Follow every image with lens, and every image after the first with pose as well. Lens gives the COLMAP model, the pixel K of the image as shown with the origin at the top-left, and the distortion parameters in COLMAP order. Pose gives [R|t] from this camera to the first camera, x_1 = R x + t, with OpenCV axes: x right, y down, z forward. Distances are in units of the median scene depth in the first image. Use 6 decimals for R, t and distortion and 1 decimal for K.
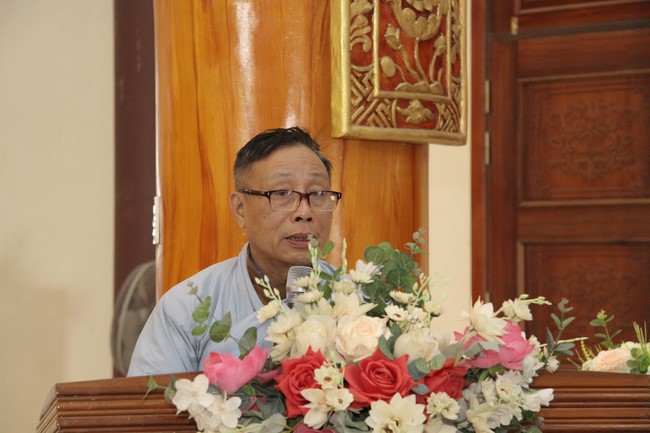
lens RADIAL K [[2088.0, 0, 325.0], [0, 2088.0, 216.5], [0, 0, 1]] dist [0.713382, -0.170339]
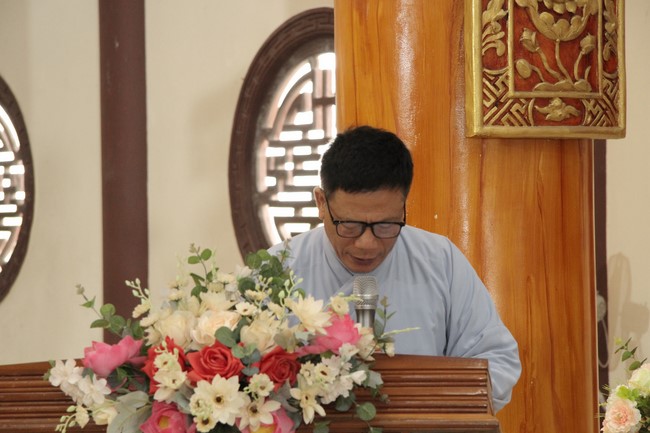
lens RADIAL K [[2276.1, 0, 325.0], [0, 2276.1, 216.5], [0, 0, 1]] dist [0.882107, -1.293463]
pose [[0.958075, -0.012675, -0.286236, 0.265638], [0.017231, 0.999762, 0.013406, -0.013931], [0.285998, -0.017777, 0.958065, -0.144785]]
